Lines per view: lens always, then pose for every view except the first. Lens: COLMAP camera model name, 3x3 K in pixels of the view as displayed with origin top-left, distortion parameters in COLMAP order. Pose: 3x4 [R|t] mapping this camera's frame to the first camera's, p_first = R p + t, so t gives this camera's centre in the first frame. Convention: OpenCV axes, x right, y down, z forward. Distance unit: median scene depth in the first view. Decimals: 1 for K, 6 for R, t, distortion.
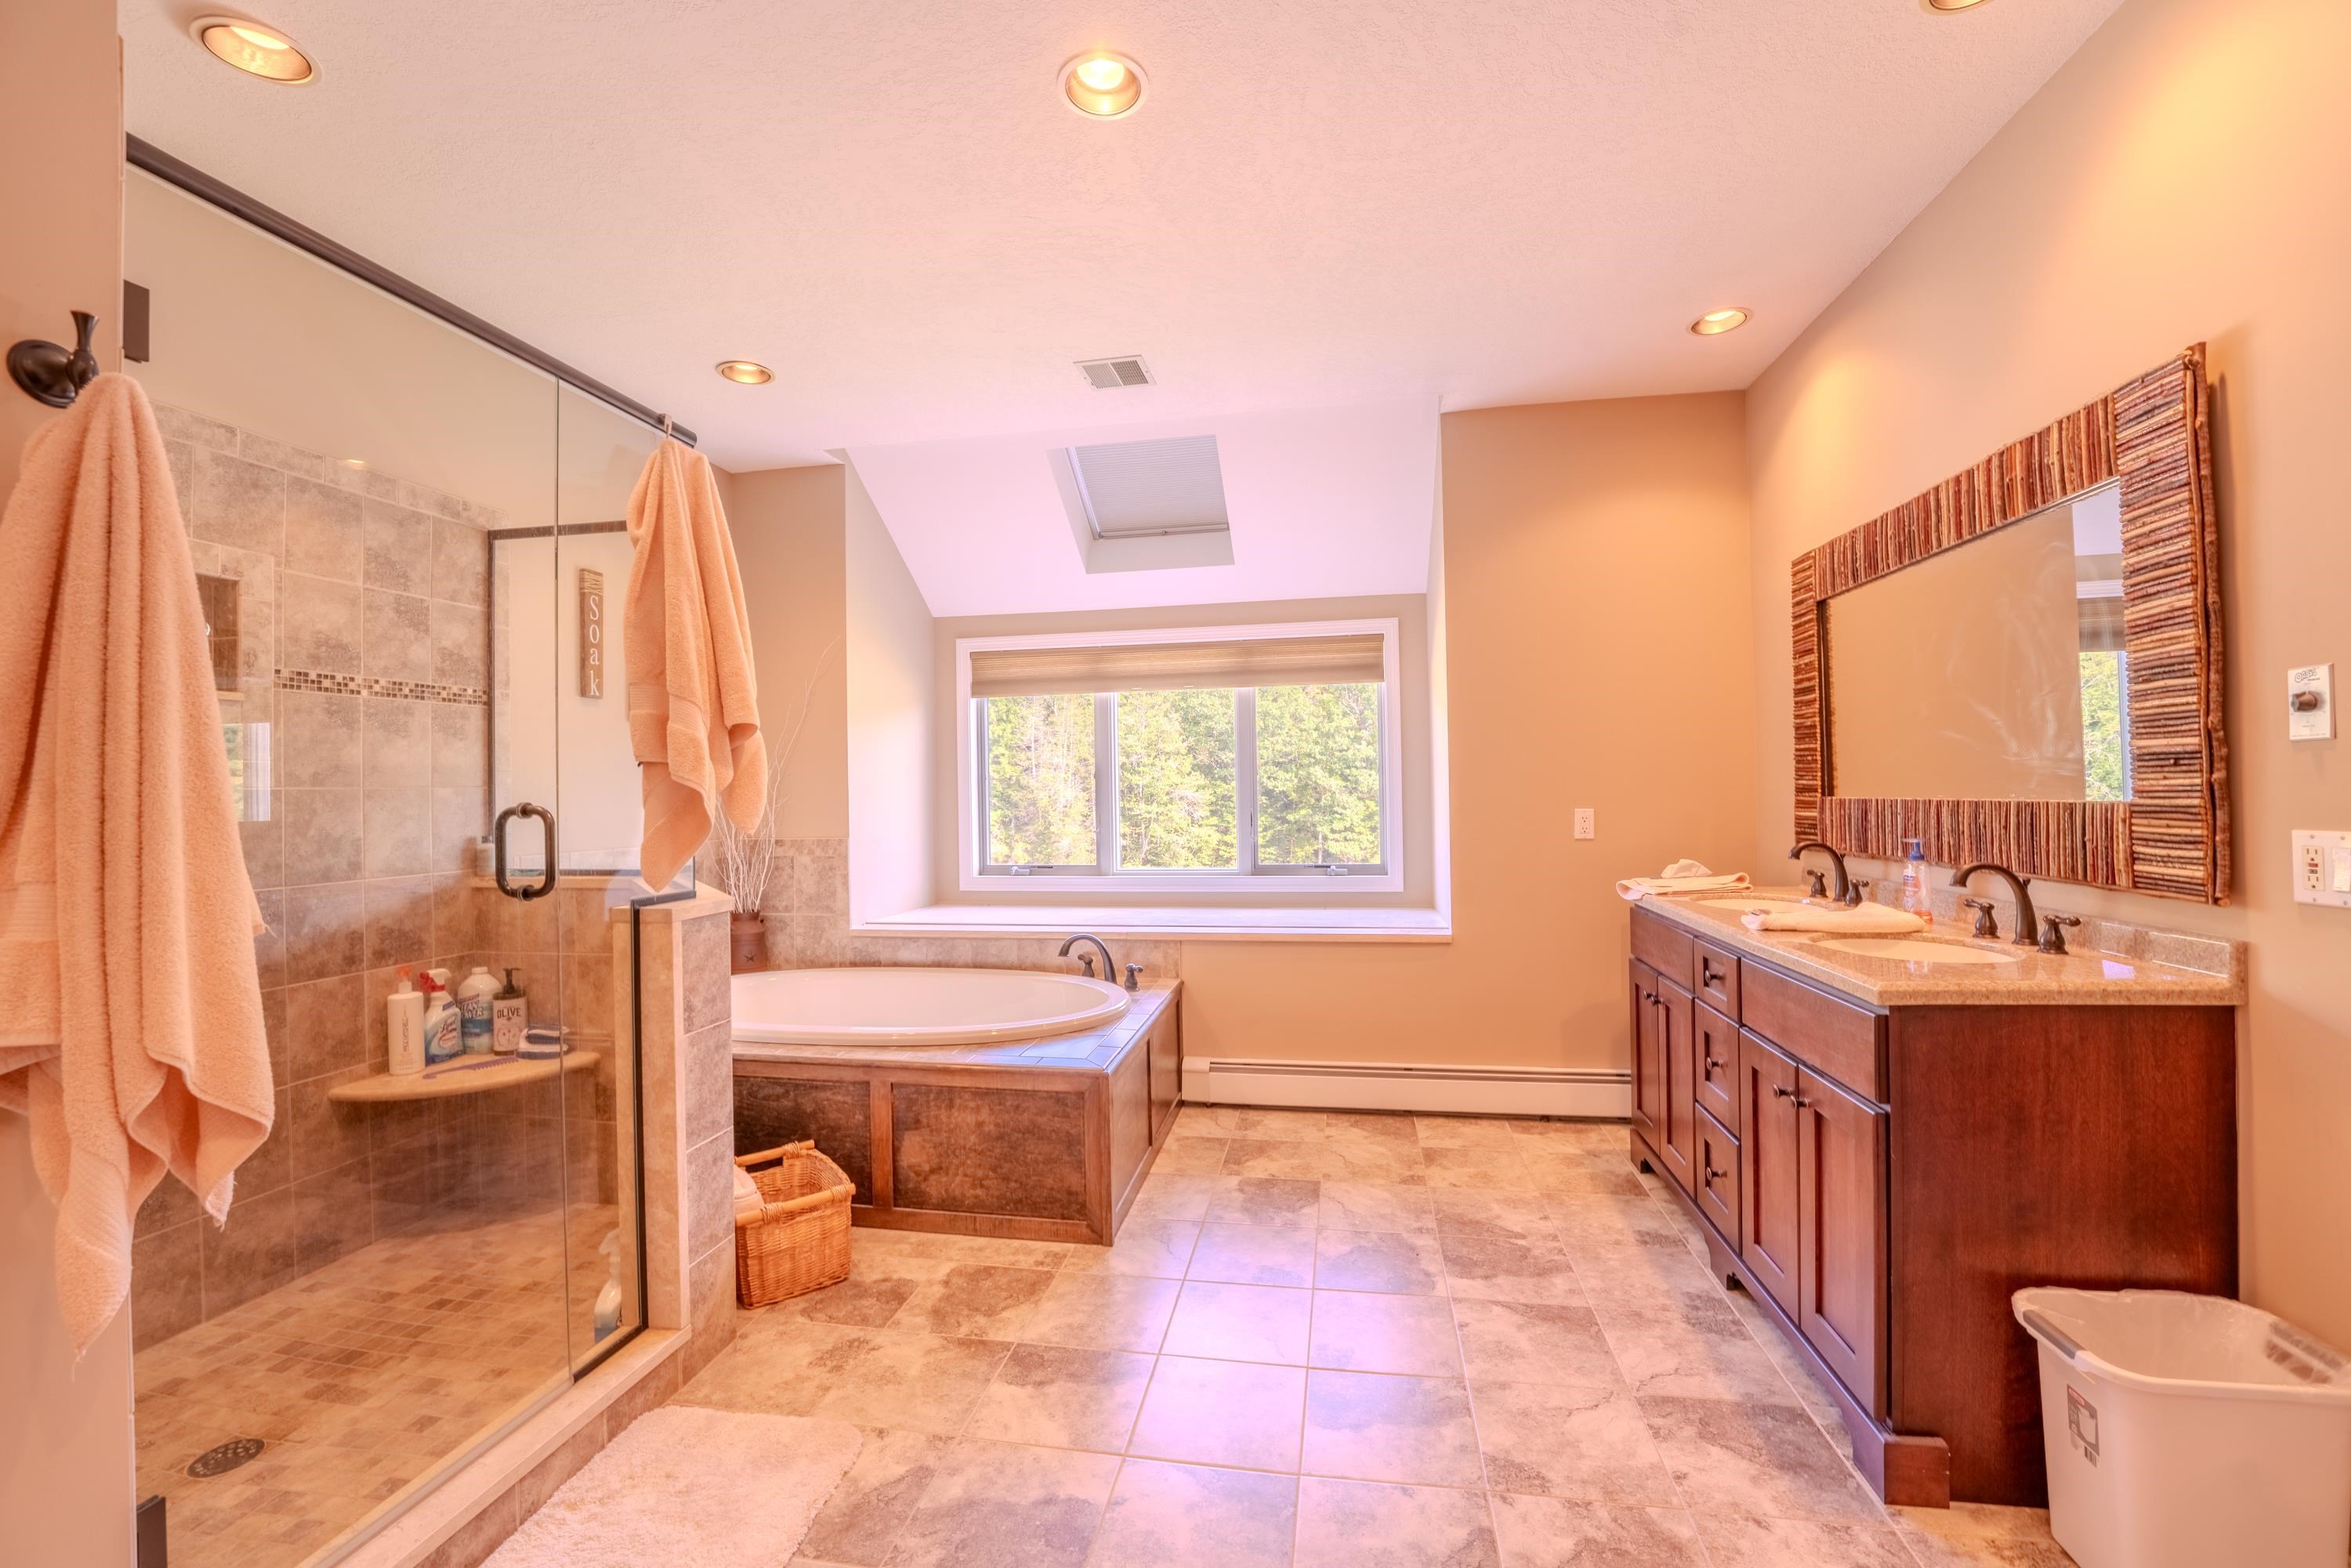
lens RADIAL K [[952.0, 0, 1181.7], [0, 952.0, 800.6], [0, 0, 1]] dist [-0.026507, 0.001729]
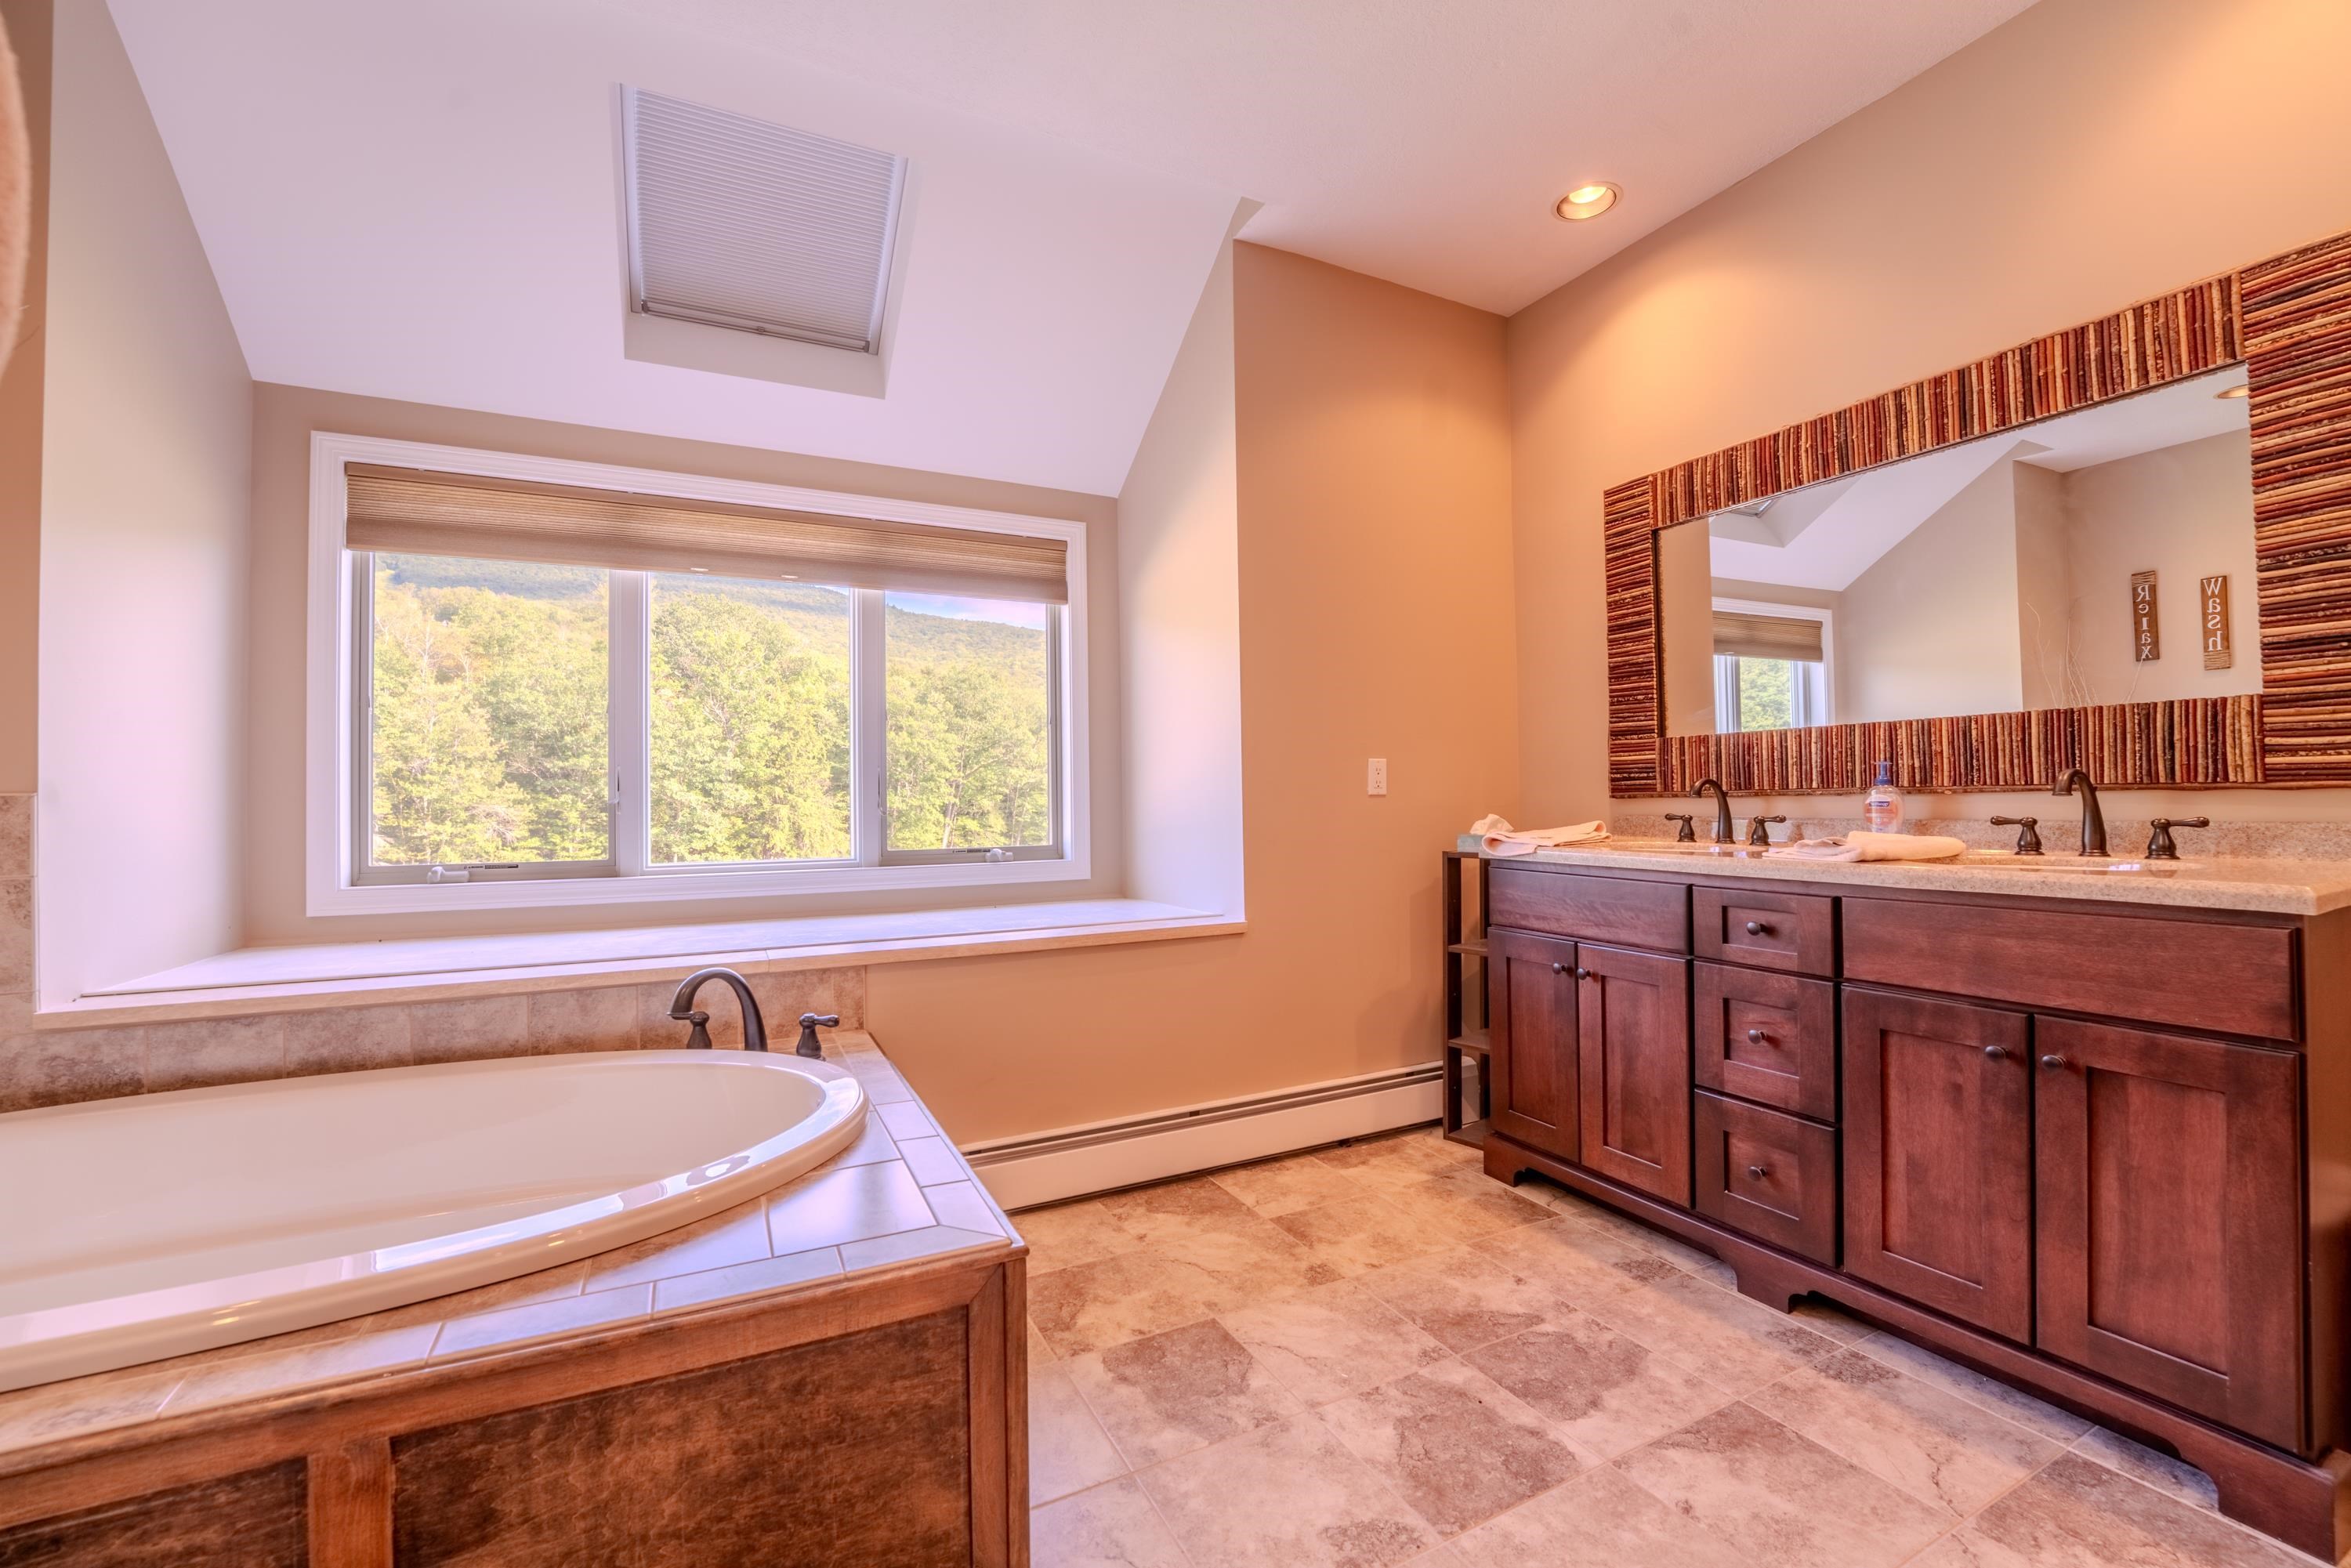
lens RADIAL K [[952.0, 0, 1175.4], [0, 952.0, 791.5], [0, 0, 1]] dist [-0.026507, 0.001729]
pose [[0.802275, 0.012348, 0.596827, -0.242365], [0.004907, 0.999616, -0.027277, 0.066147], [-0.596934, 0.024812, 0.801906, 0.482398]]
